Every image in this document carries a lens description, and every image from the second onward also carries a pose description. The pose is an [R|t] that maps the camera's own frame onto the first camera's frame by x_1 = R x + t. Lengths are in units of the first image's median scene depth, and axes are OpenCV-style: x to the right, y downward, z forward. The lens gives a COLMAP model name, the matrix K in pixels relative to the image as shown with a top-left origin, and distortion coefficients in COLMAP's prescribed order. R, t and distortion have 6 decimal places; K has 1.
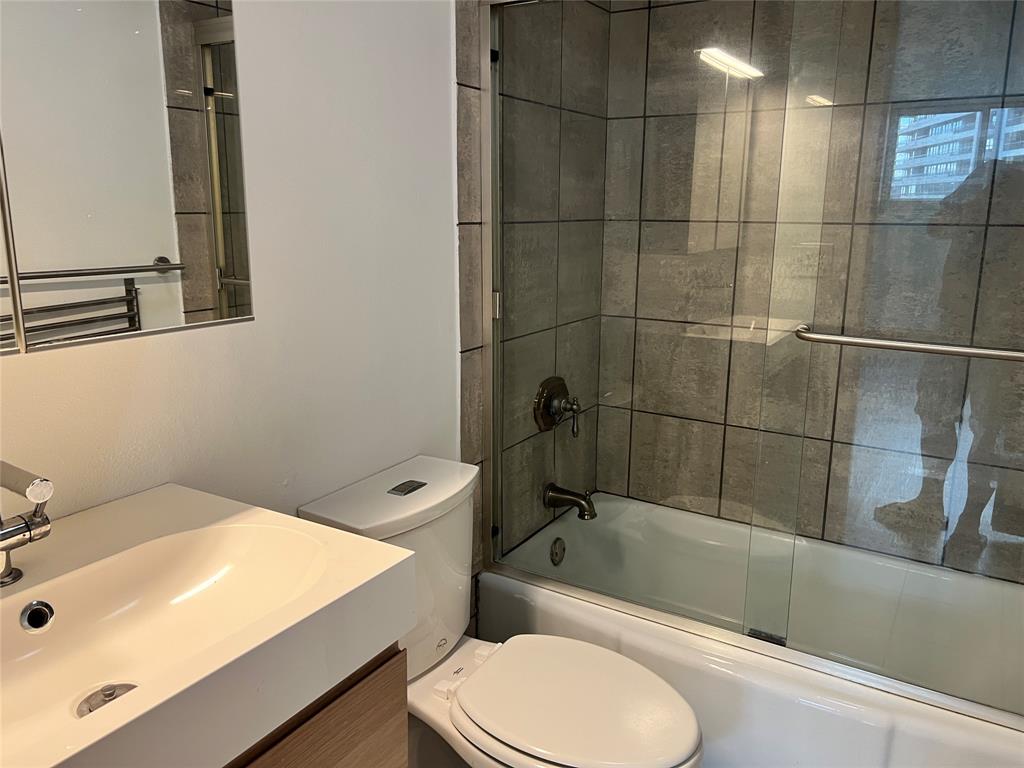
lens RADIAL K [[779.8, 0, 510.2], [0, 779.8, 383.0], [0, 0, 1]] dist [0.054564, -0.052340]
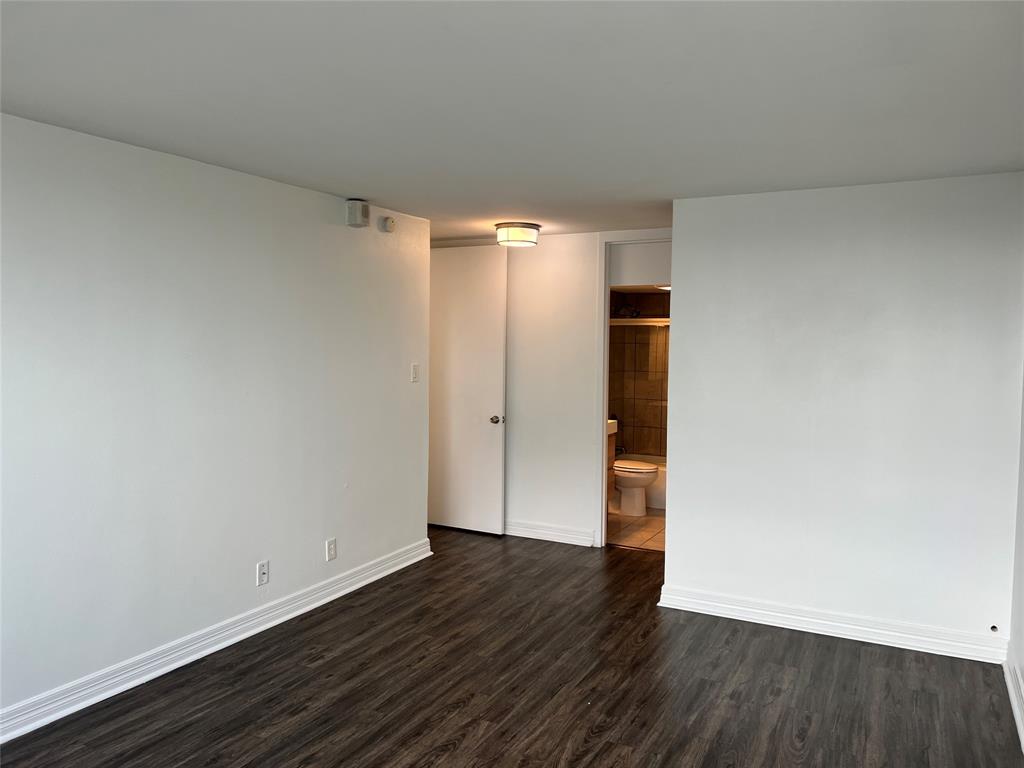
lens RADIAL K [[779.8, 0, 512.3], [0, 779.8, 382.9], [0, 0, 1]] dist [0.054564, -0.052340]
pose [[0.997800, -0.003349, 0.066215, -0.605905], [0.013828, 0.987272, -0.158440, 0.386866], [-0.064842, 0.159007, 0.985146, -2.375841]]
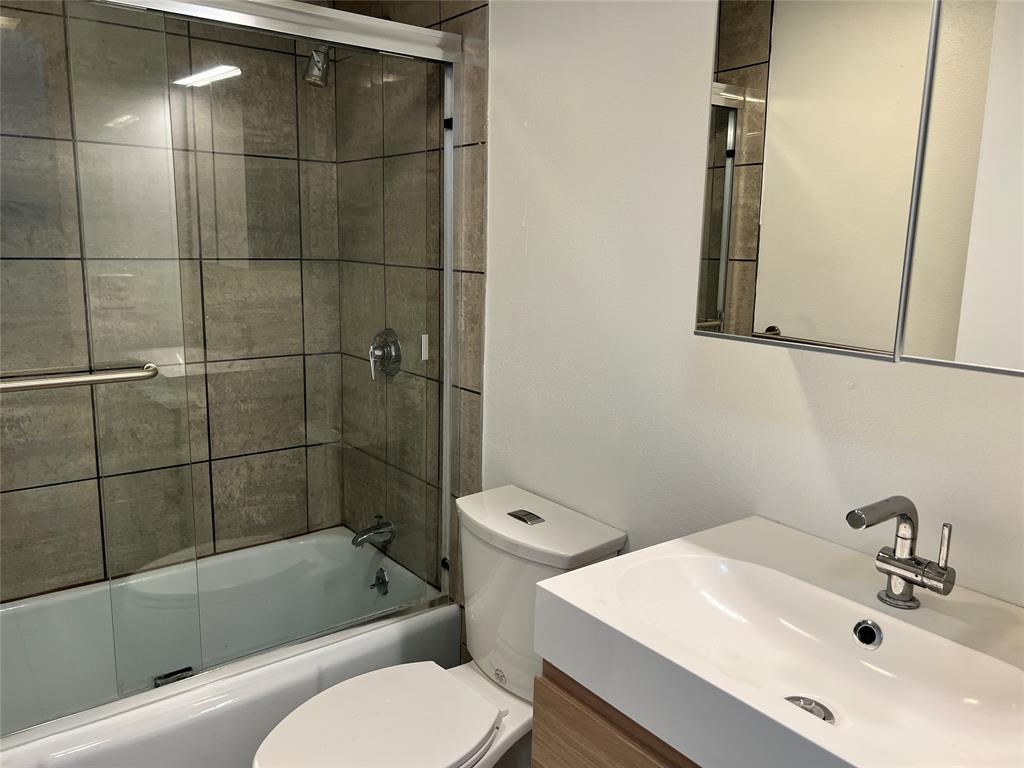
lens RADIAL K [[779.8, 0, 512.0], [0, 779.8, 382.7], [0, 0, 1]] dist [0.054564, -0.052340]
pose [[-0.354788, 0.152662, -0.922399, 1.159219], [-0.228454, 0.942517, 0.243864, -0.416406], [0.906606, 0.297246, -0.299517, 1.534067]]
